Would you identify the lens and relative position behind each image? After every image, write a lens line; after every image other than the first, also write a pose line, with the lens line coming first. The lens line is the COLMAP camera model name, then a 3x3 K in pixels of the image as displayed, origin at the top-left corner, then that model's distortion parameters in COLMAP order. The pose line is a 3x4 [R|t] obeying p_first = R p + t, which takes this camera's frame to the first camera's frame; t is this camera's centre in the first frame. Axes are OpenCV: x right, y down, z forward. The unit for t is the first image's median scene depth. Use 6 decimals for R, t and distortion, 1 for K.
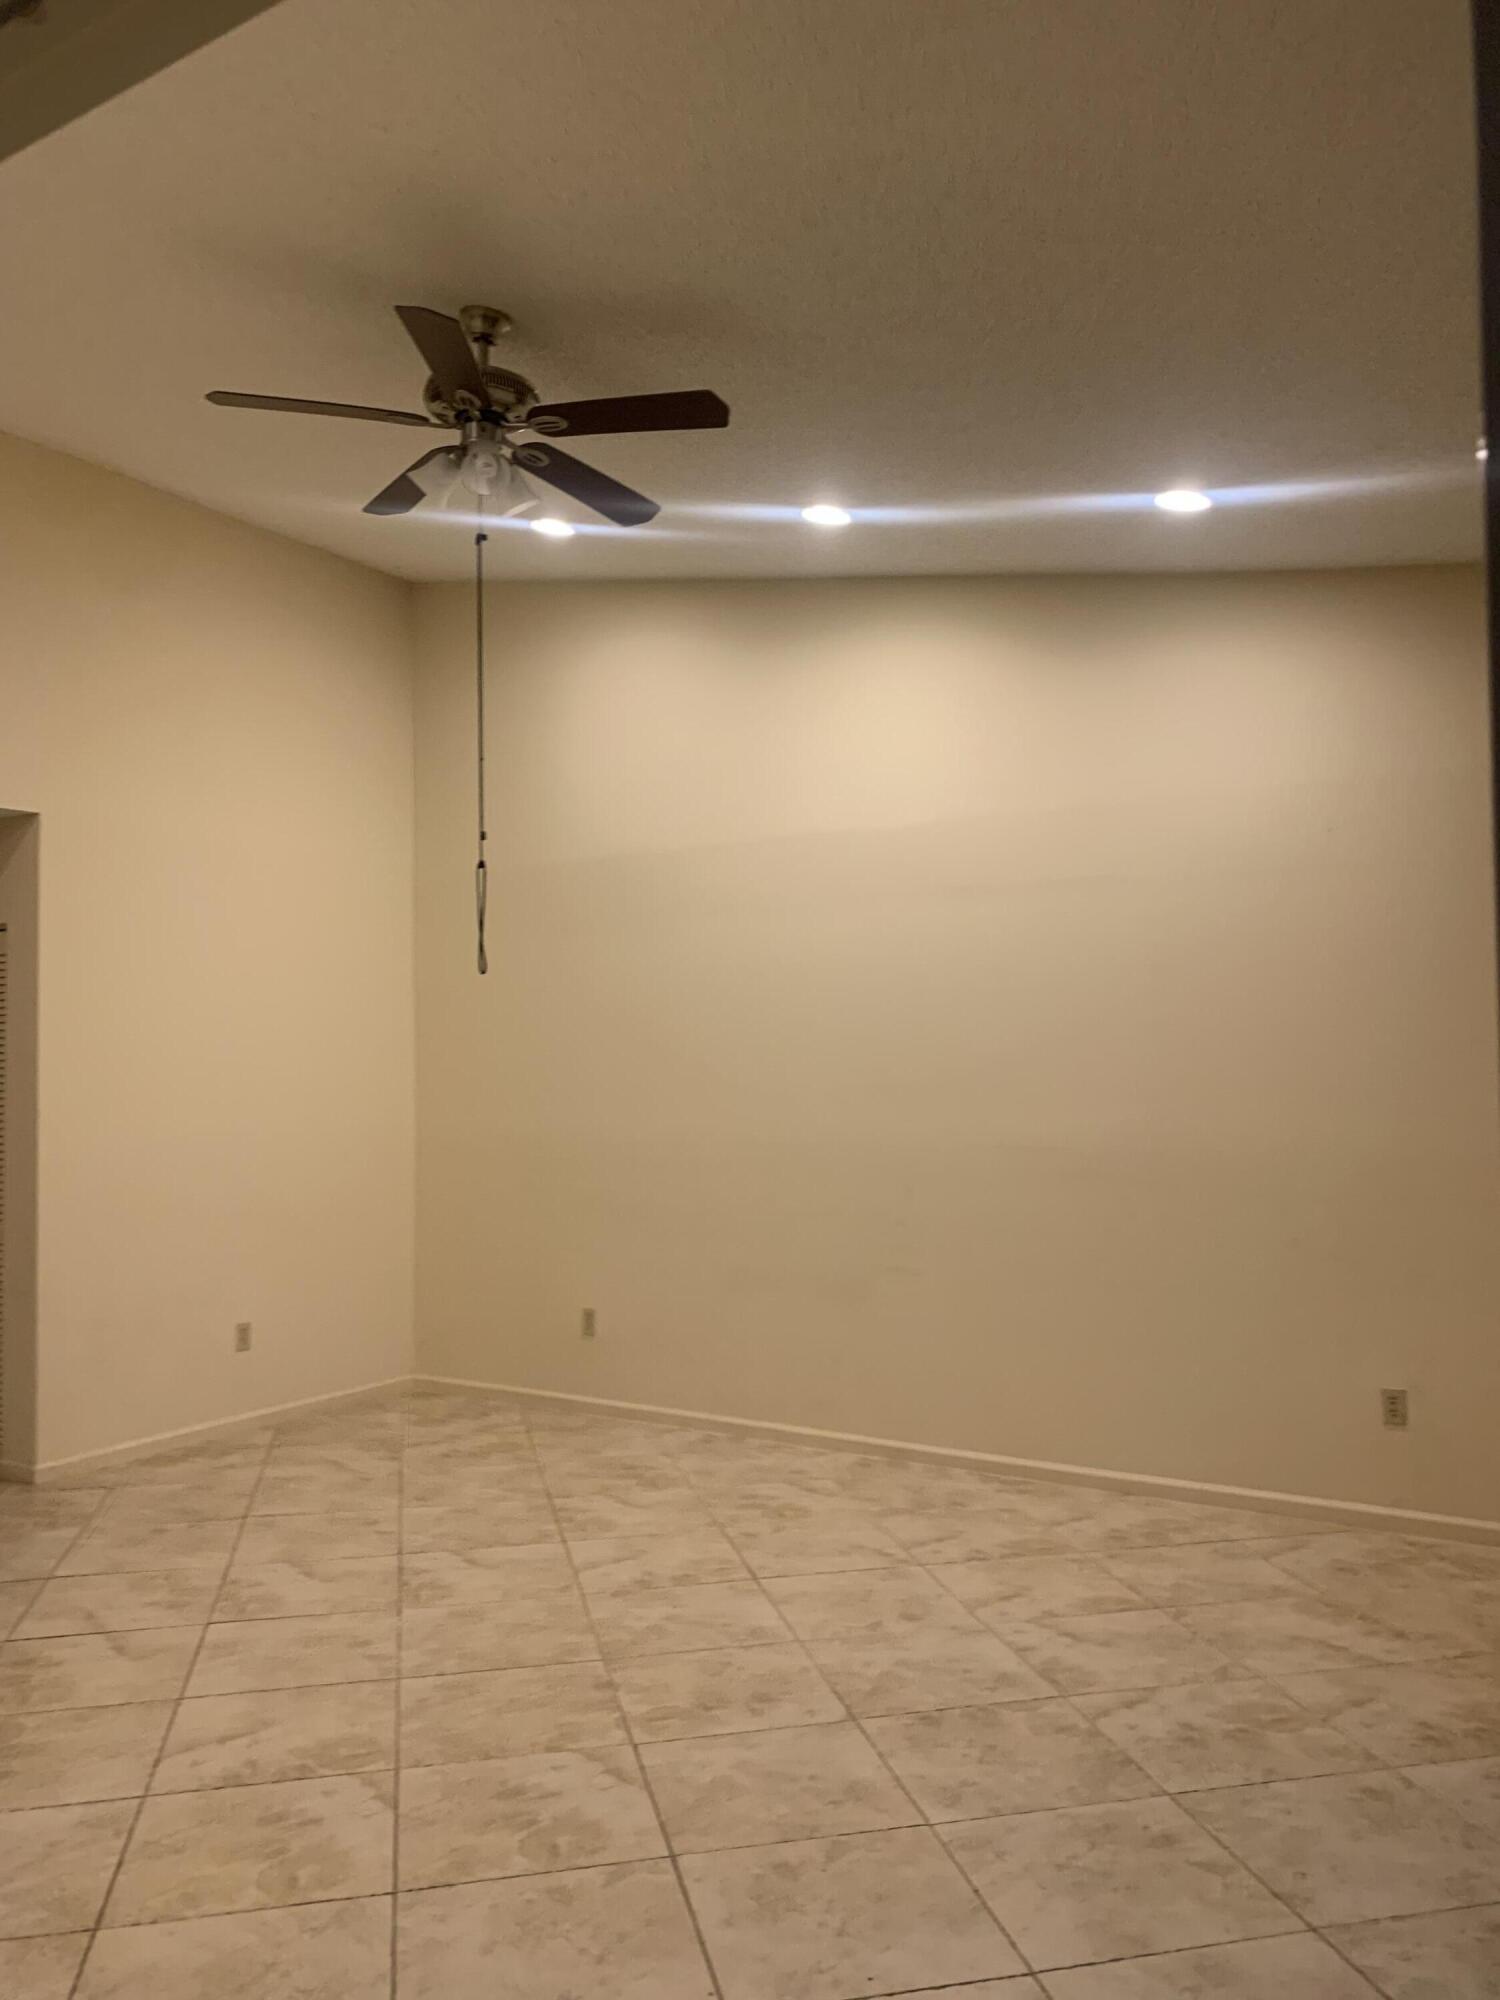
lens RADIAL K [[1551.7, 0, 734.9], [0, 1551.7, 1005.5], [0, 0, 1]] dist [0.031211, -0.036936]
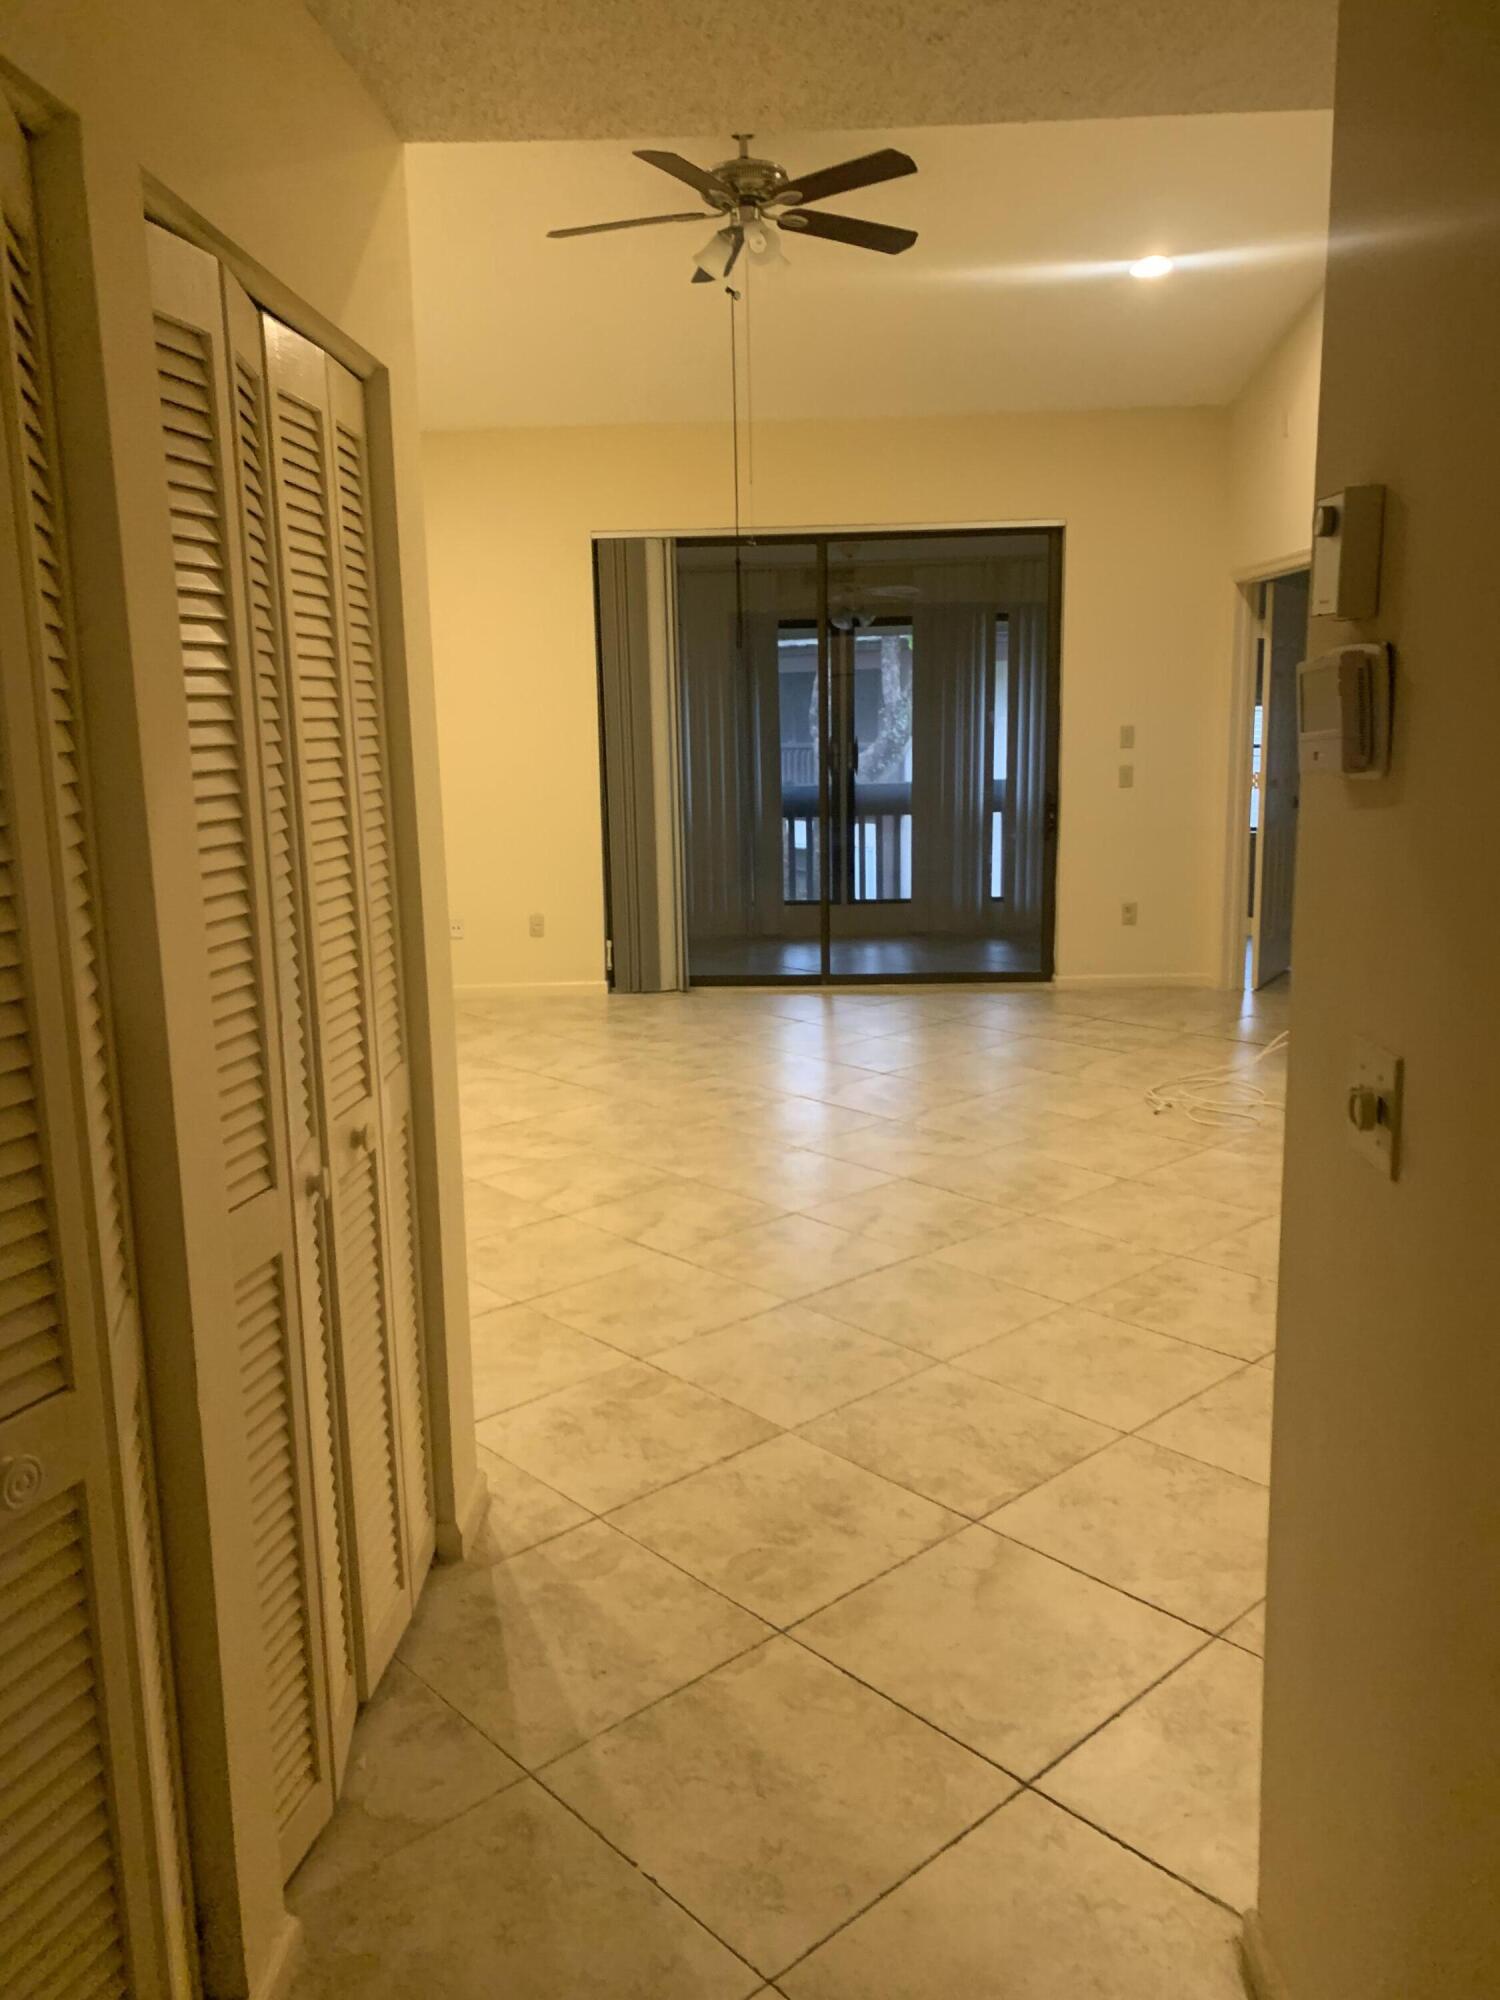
lens RADIAL K [[1551.7, 0, 767.2], [0, 1551.7, 988.3], [0, 0, 1]] dist [0.031211, -0.036936]
pose [[-0.523750, -0.128275, 0.842159, -1.212479], [-0.008098, 0.989303, 0.145651, 0.070710], [-0.851833, 0.069465, -0.519186, 1.540702]]
